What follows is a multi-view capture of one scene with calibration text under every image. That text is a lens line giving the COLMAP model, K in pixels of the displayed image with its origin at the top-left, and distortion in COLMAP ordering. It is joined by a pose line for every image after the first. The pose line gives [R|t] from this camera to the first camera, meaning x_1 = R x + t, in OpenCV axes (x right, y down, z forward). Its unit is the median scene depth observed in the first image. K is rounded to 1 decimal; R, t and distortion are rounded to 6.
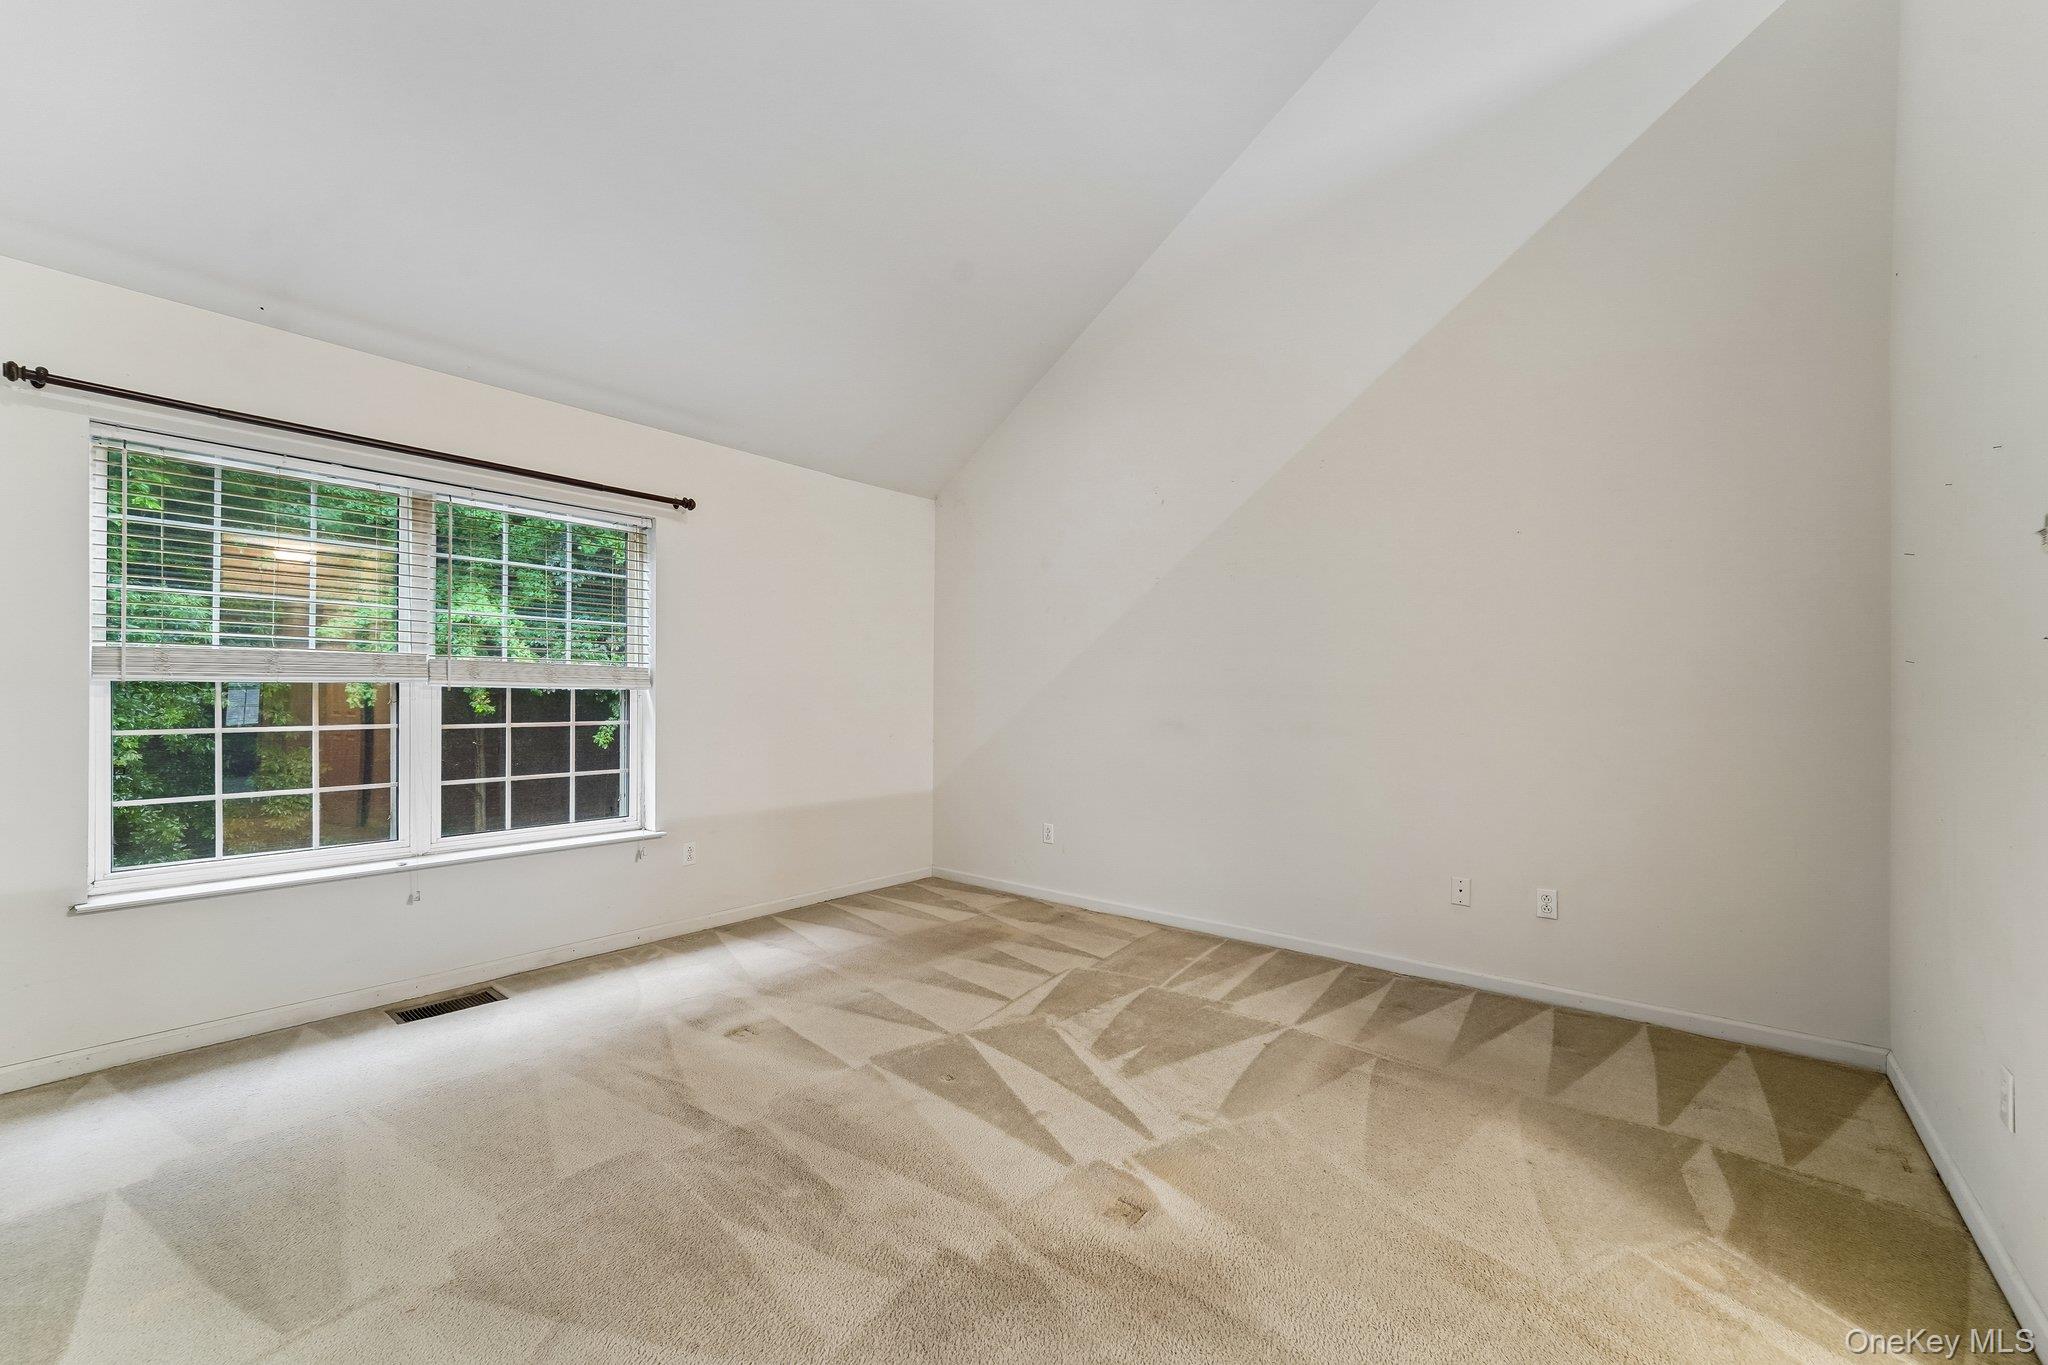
lens RADIAL K [[831.3, 0, 1023.4], [0, 831.3, 690.6], [0, 0, 1]] dist [-0.016958, 0.000181]
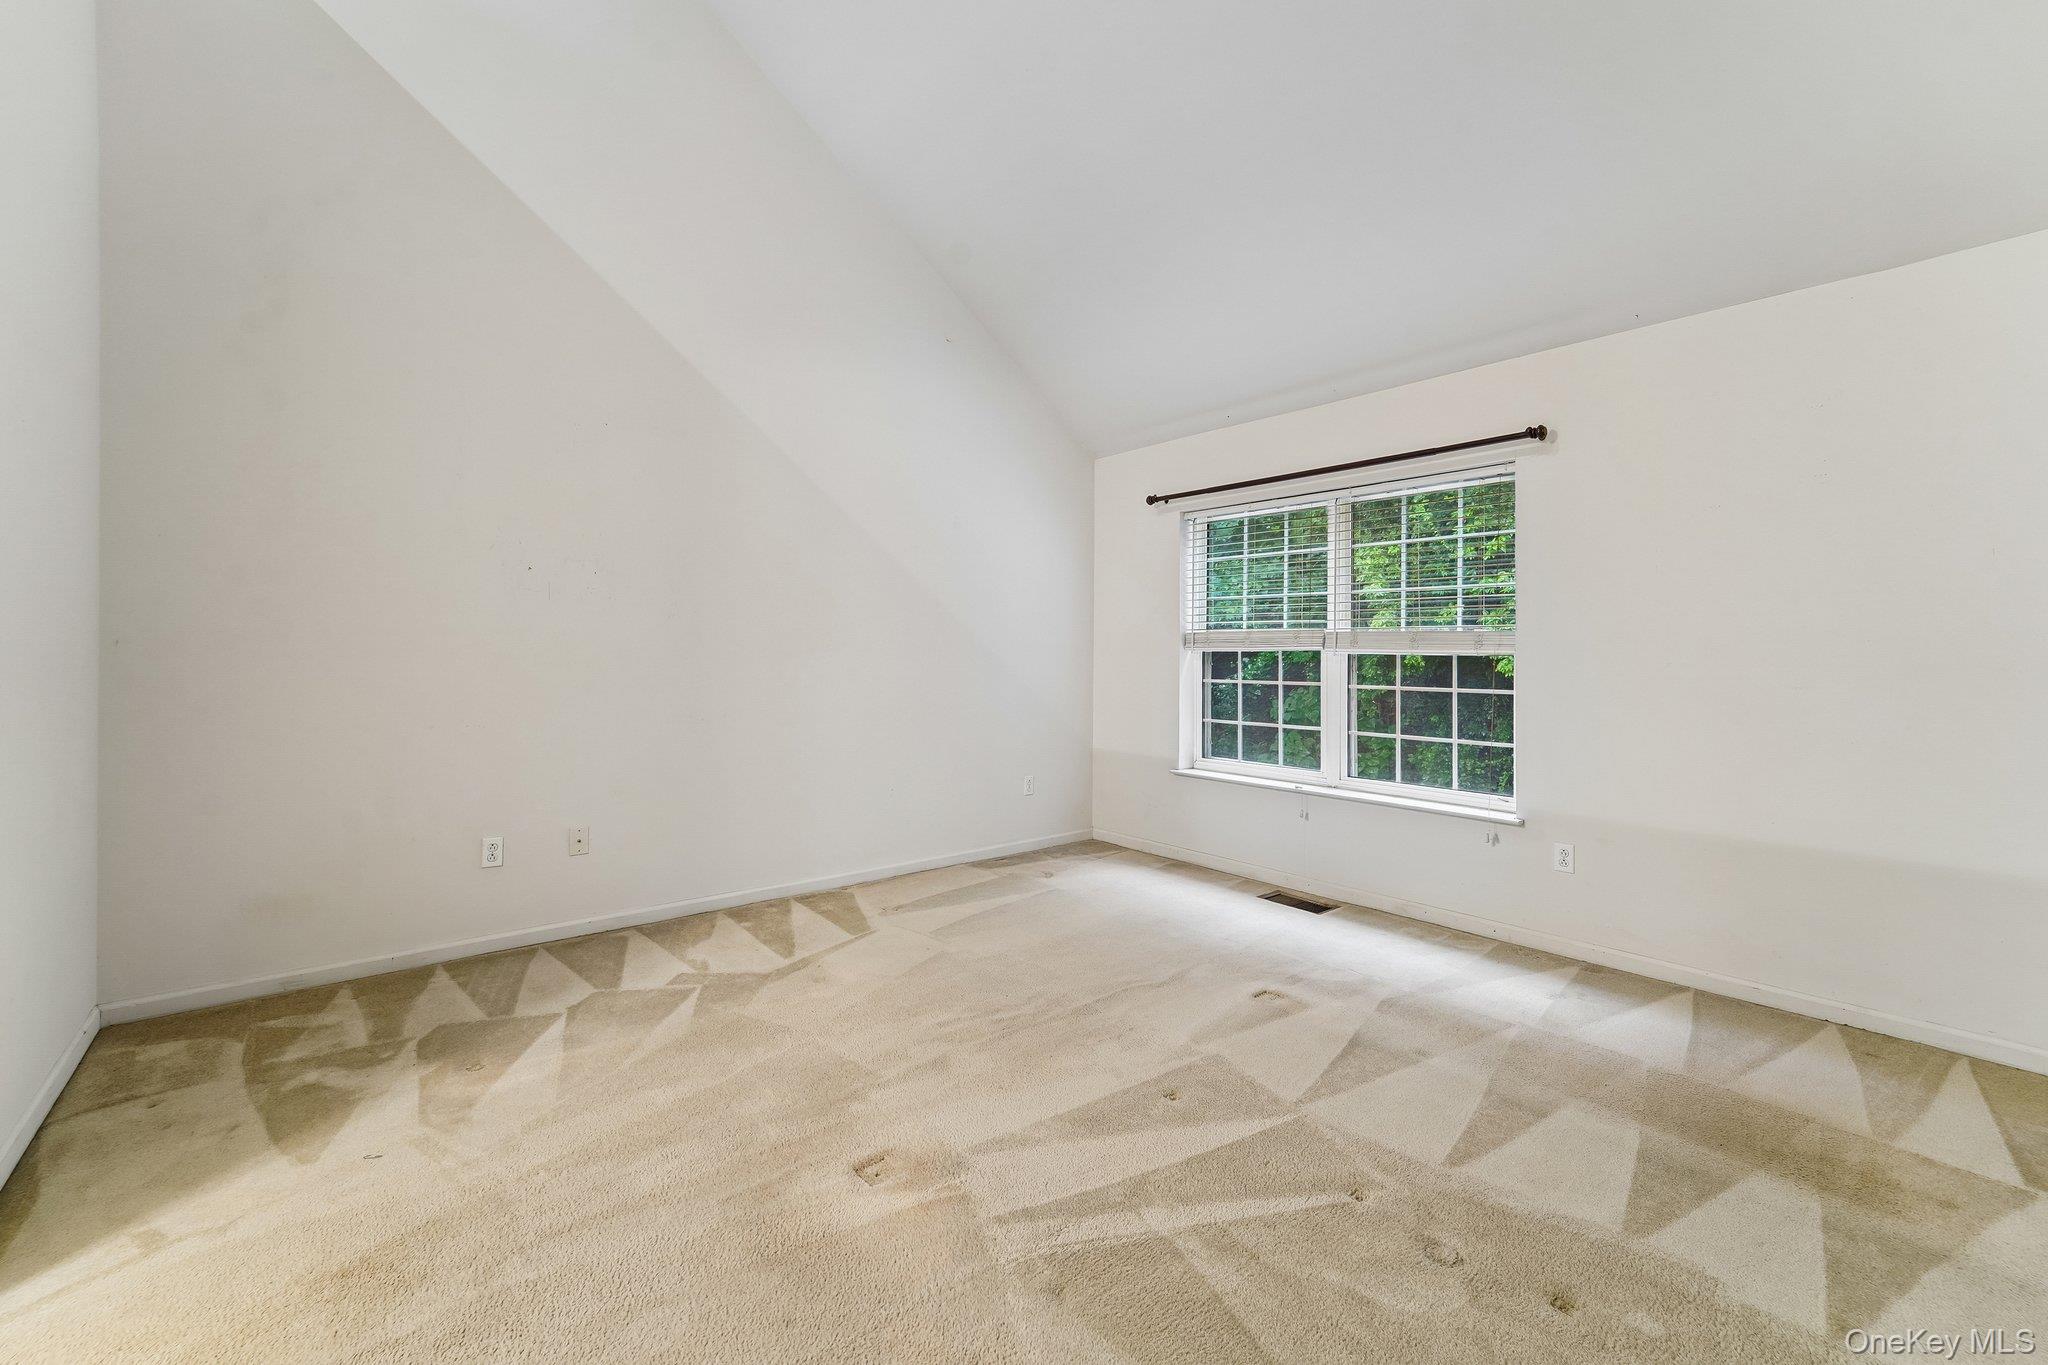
lens RADIAL K [[831.3, 0, 1019.4], [0, 831.3, 646.0], [0, 0, 1]] dist [-0.016958, 0.000181]
pose [[-0.213375, -0.024306, -0.976668, 0.576873], [-0.010513, 0.999690, -0.022583, 0.016472], [0.976914, 0.005449, -0.213565, 0.749407]]
